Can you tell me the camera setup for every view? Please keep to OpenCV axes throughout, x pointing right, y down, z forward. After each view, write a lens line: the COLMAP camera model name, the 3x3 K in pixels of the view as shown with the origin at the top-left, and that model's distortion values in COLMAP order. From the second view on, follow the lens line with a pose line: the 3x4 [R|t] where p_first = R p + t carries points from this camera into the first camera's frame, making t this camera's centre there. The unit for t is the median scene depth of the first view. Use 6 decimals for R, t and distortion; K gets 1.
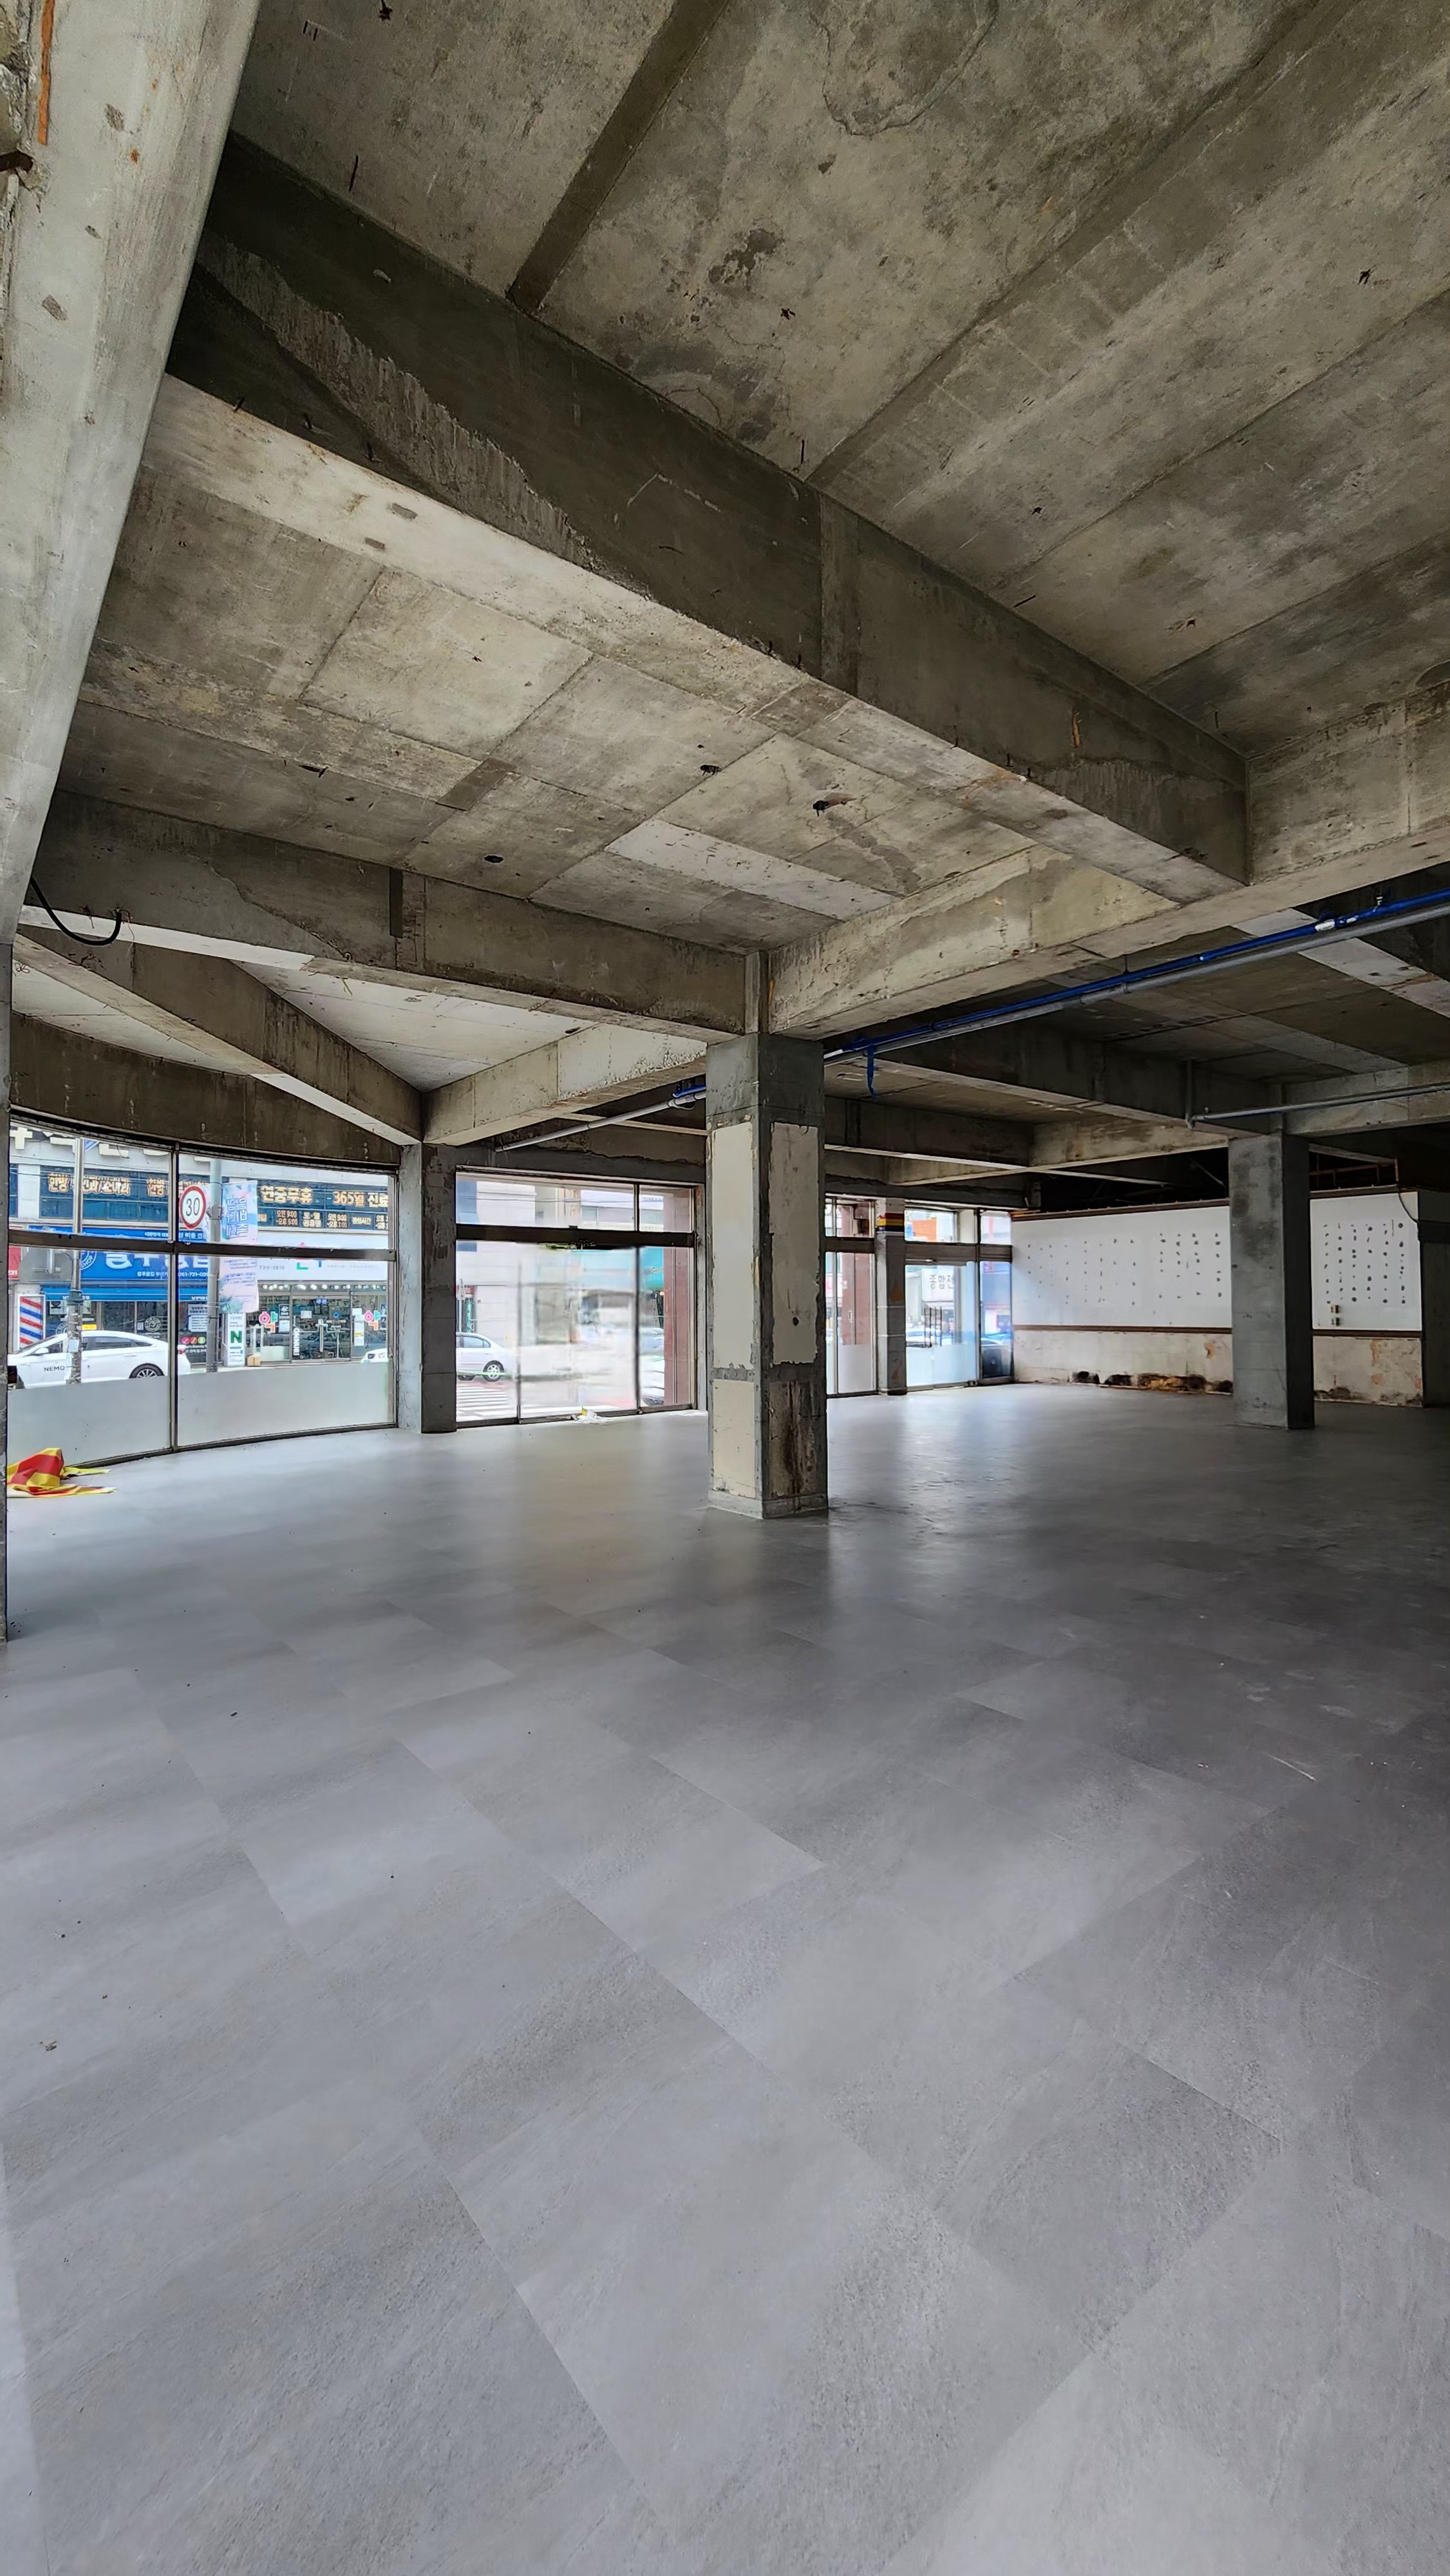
lens RADIAL K [[1061.0, 0, 731.4], [0, 1061.0, 1273.2], [0, 0, 1]] dist [-0.000464, 0.000446]
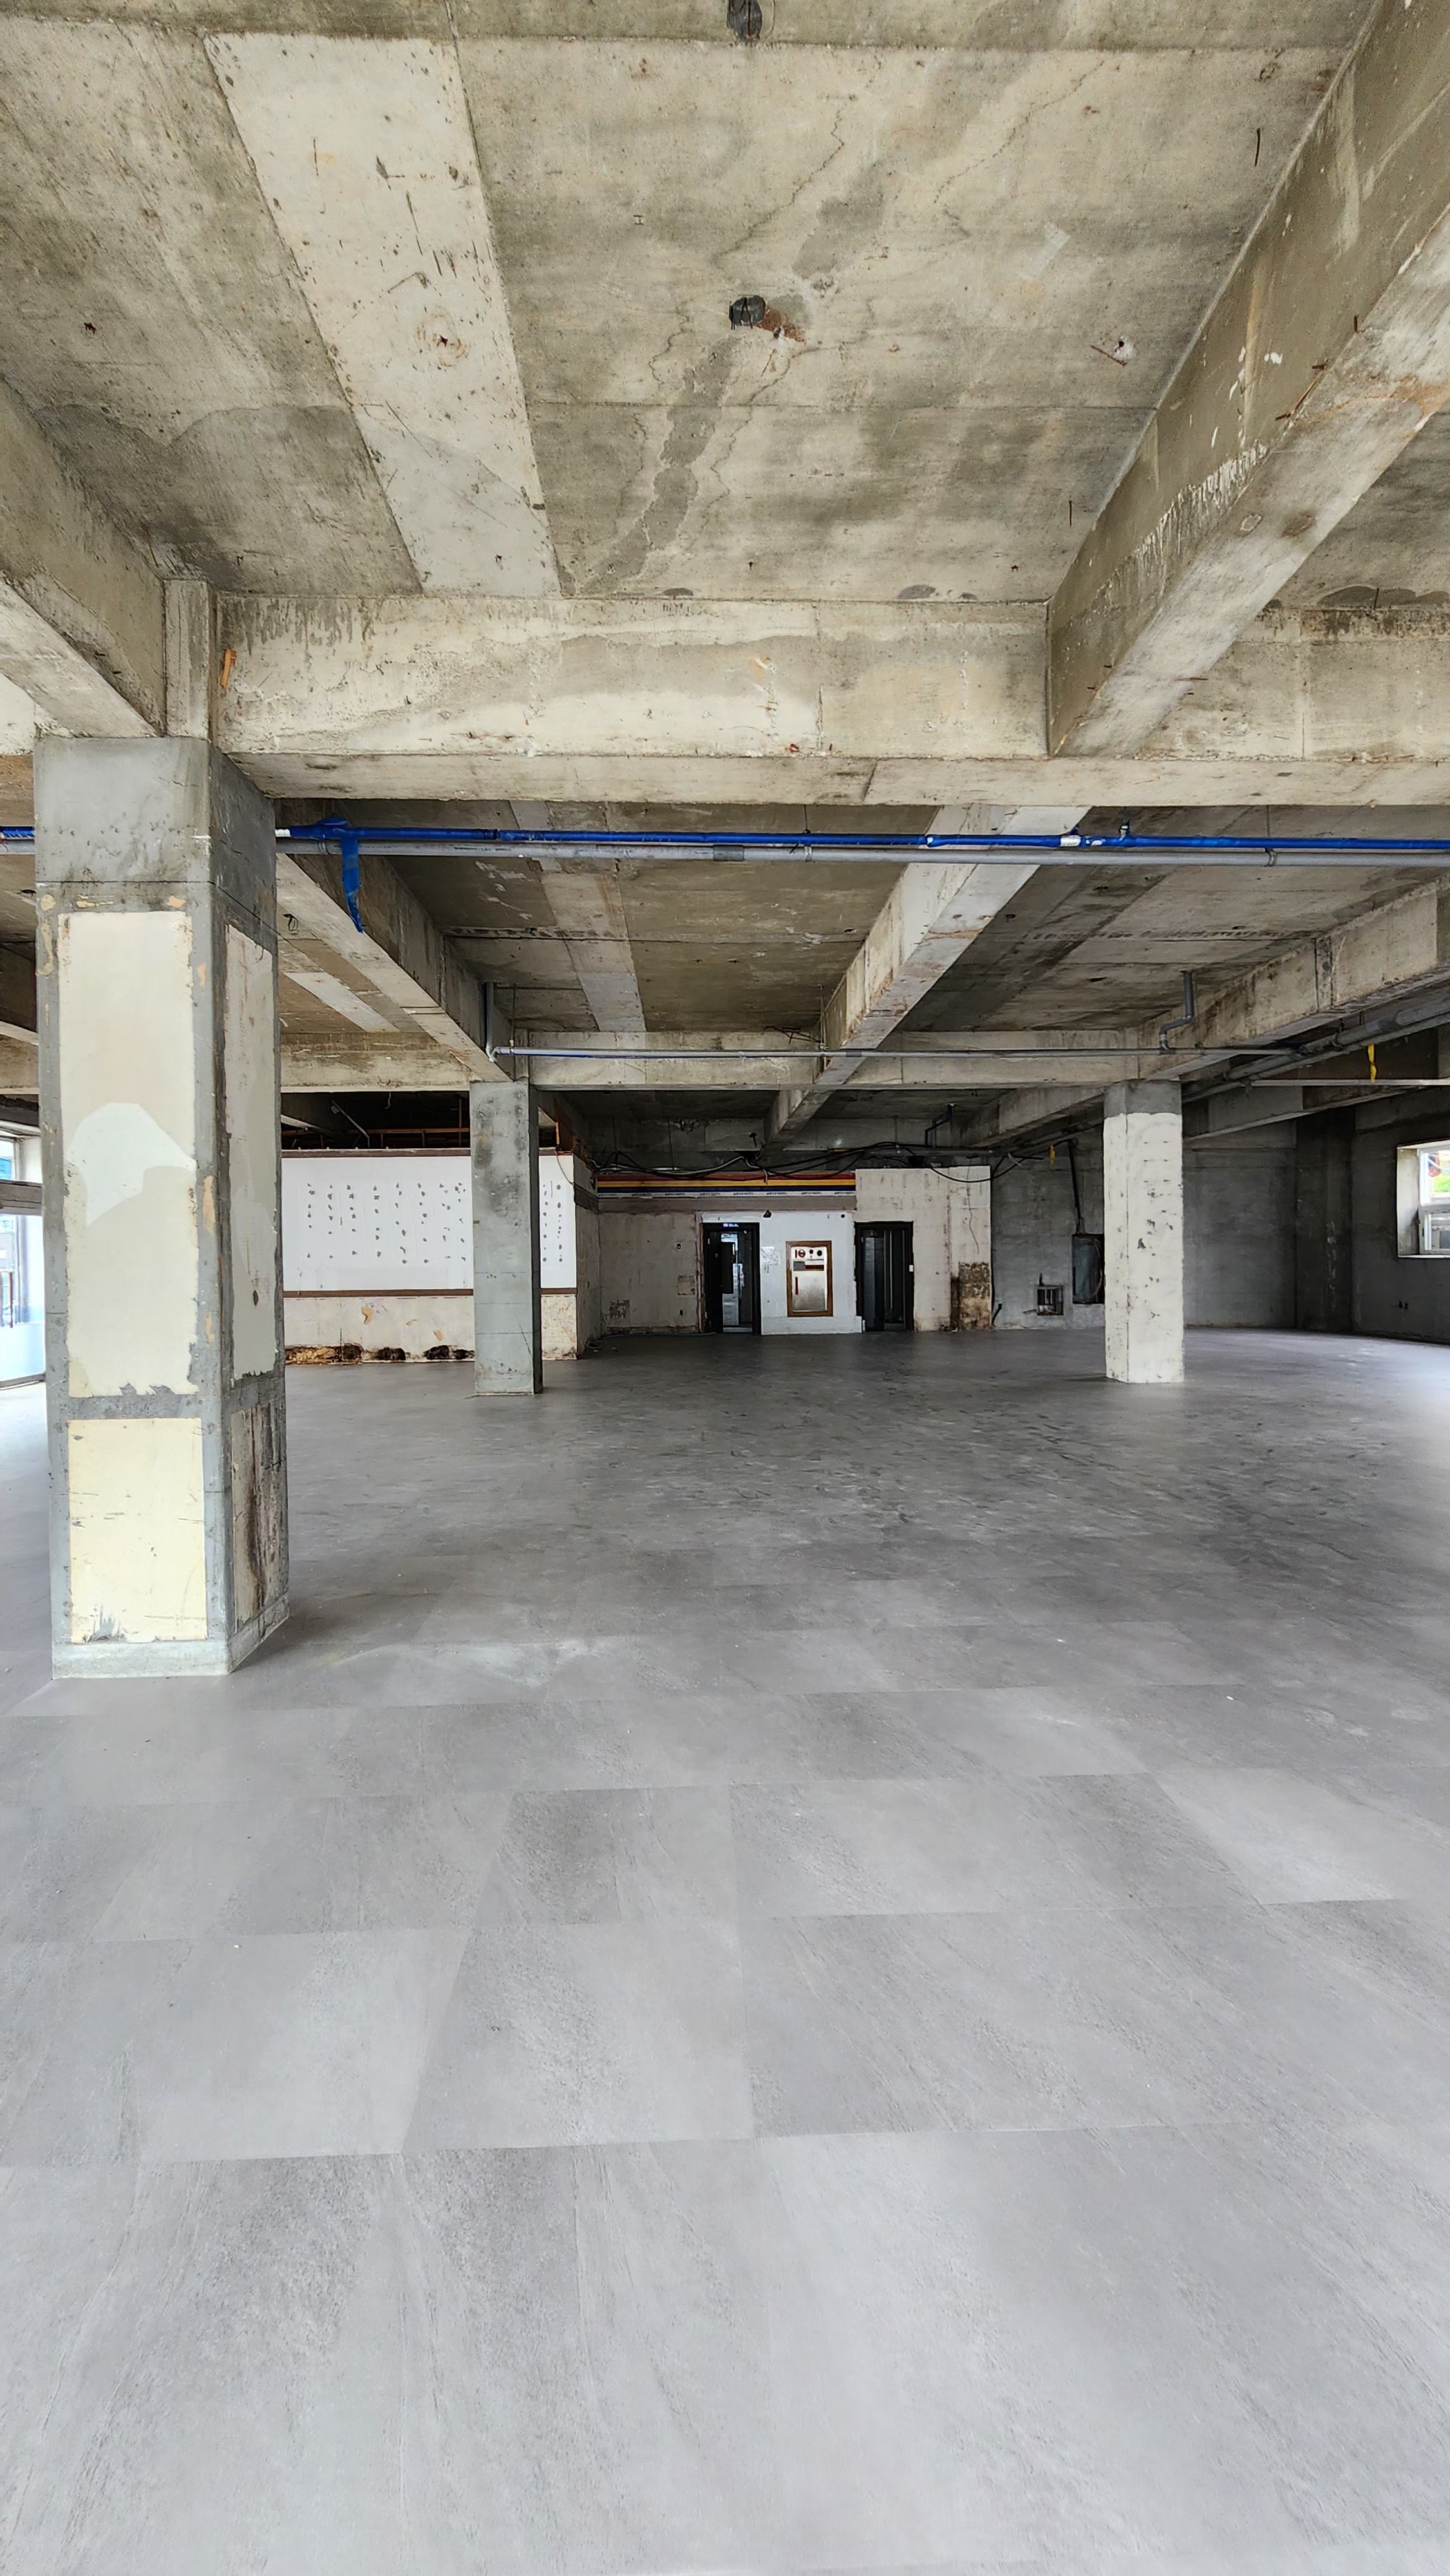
lens RADIAL K [[1072.2, 0, 714.7], [0, 1072.2, 1267.1], [0, 0, 1]] dist [-0.000952, 0.000282]
pose [[0.589697, -0.010003, 0.807562, -0.293163], [-0.014648, 0.999626, 0.023078, 0.015470], [-0.807491, -0.025438, 0.589331, 0.566203]]
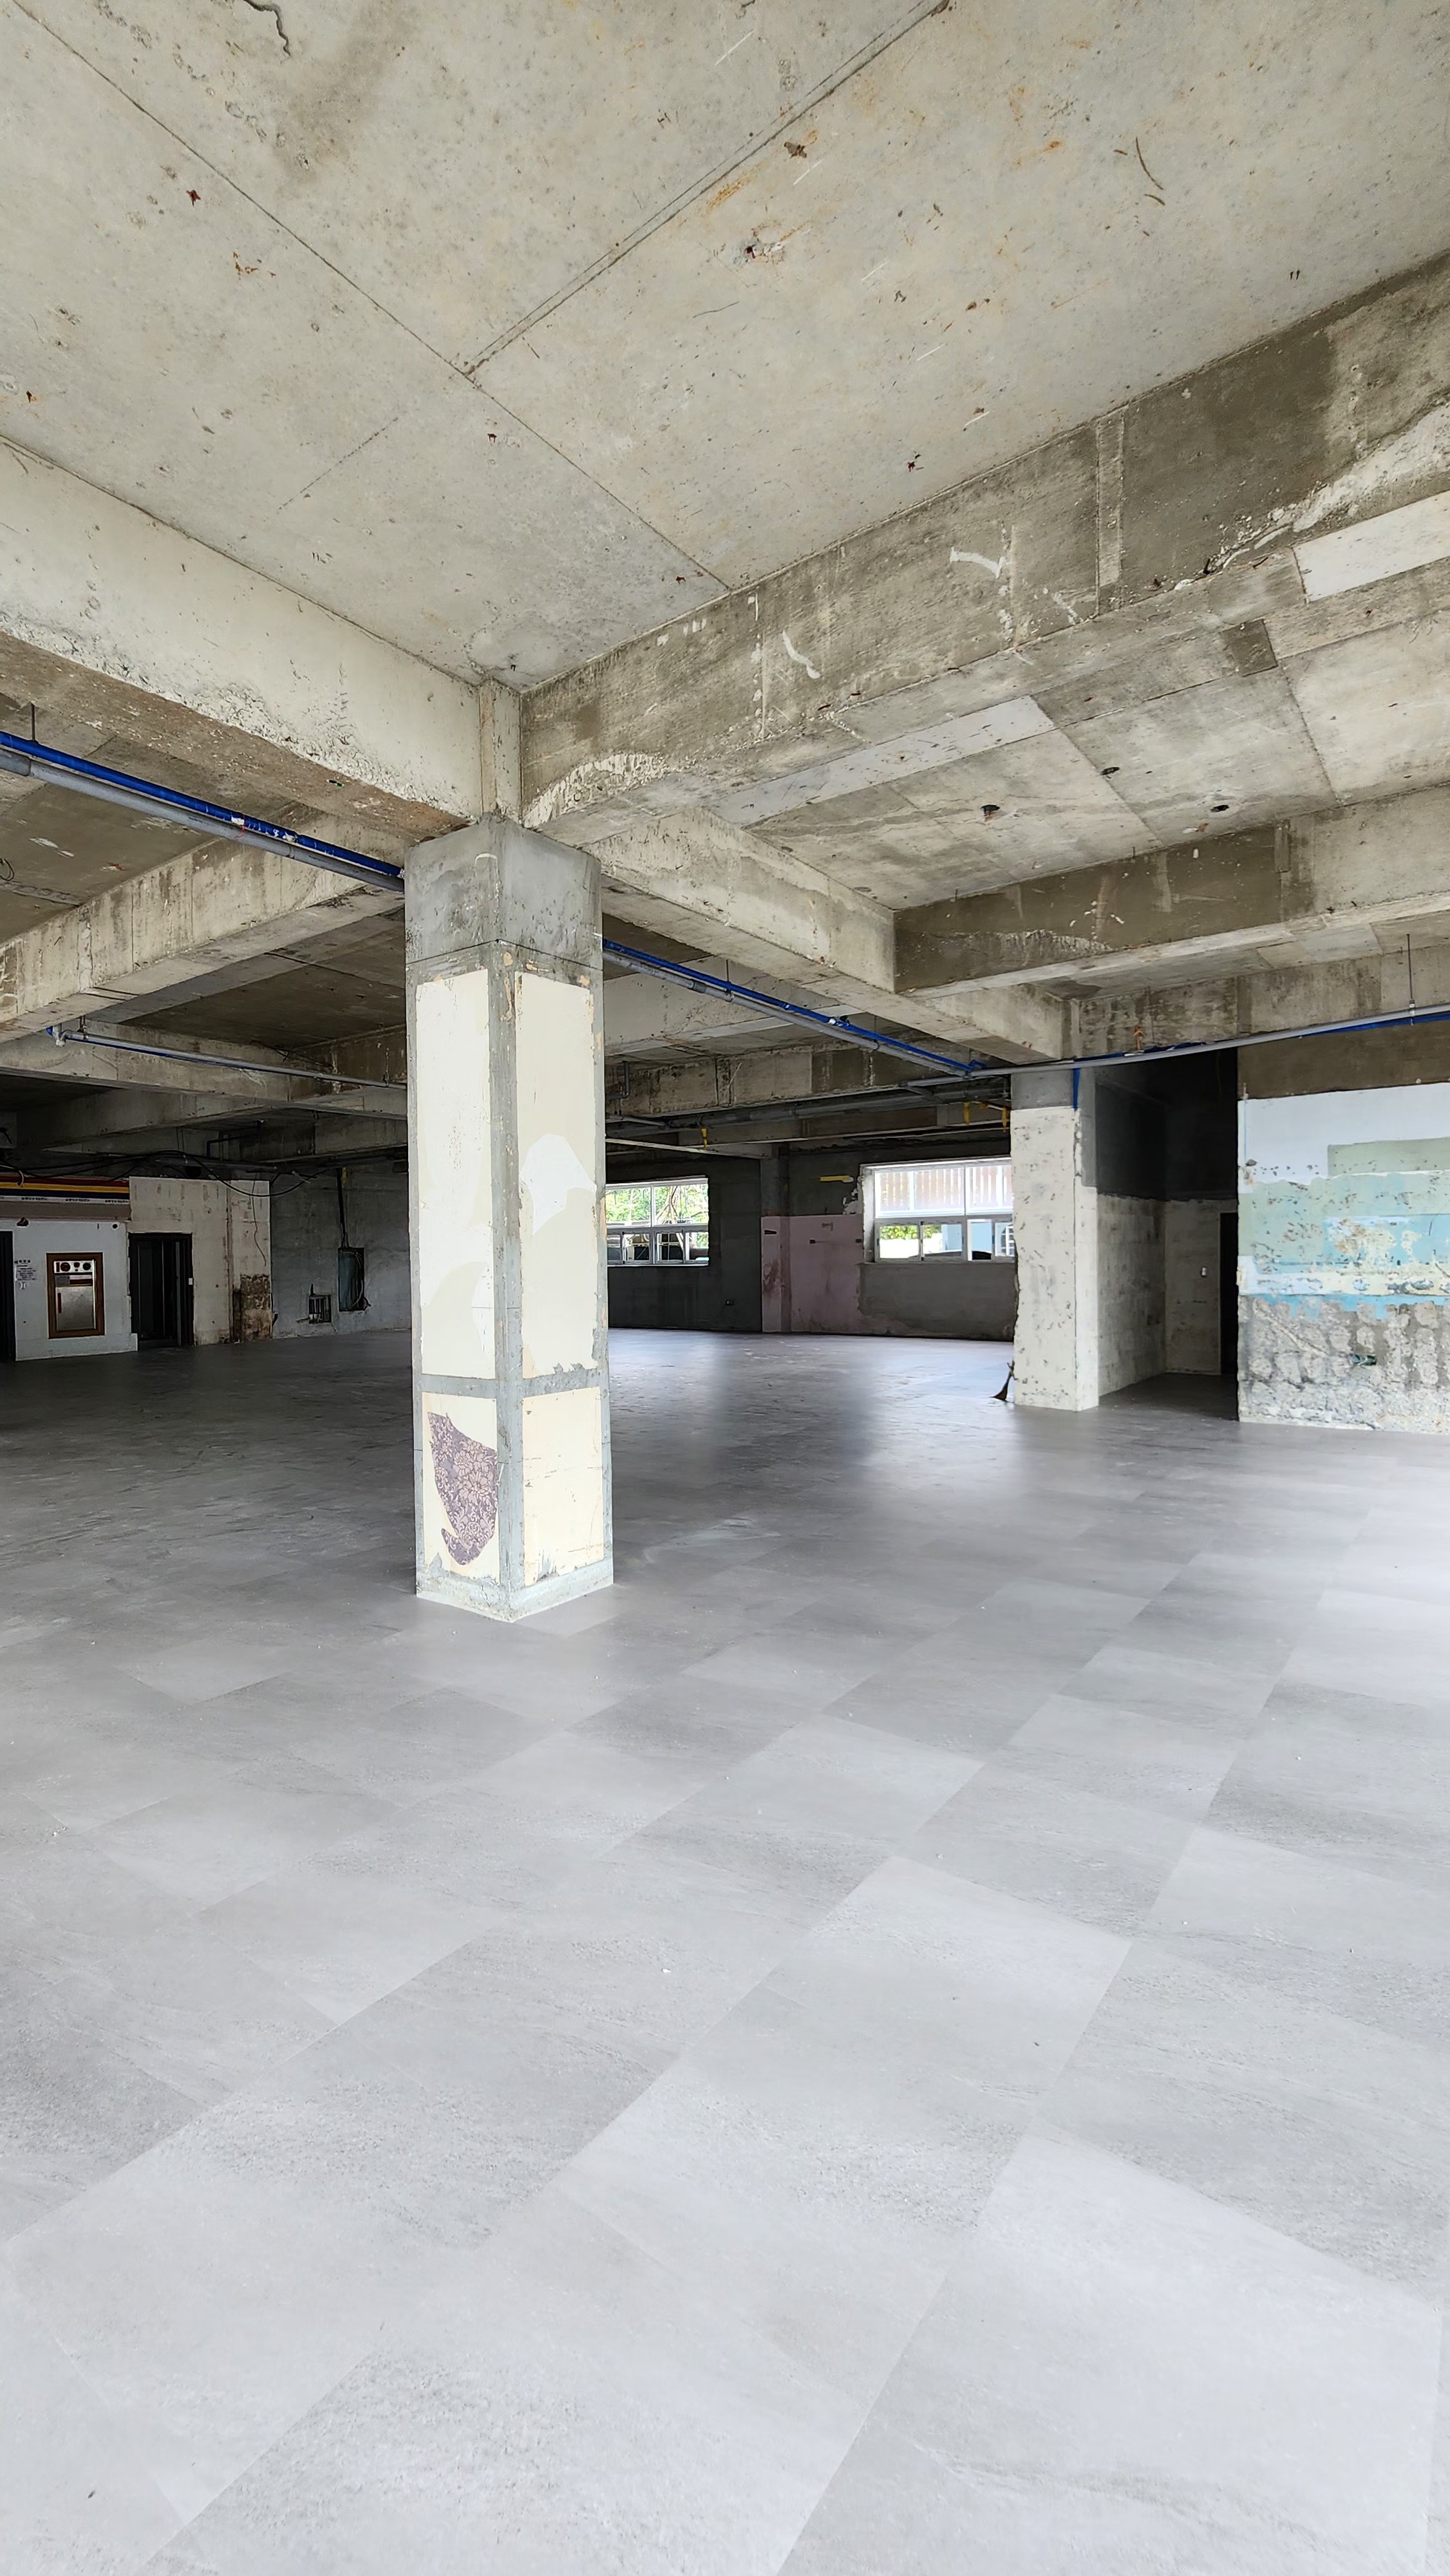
lens RADIAL K [[1067.2, 0, 720.0], [0, 1067.2, 1261.7], [0, 0, 1]] dist [0.000448, 0.000312]
pose [[-0.265757, 0.004731, 0.964028, -0.743747], [-0.010534, 0.999914, -0.007811, 0.034029], [-0.963982, -0.012230, -0.265685, 1.279386]]
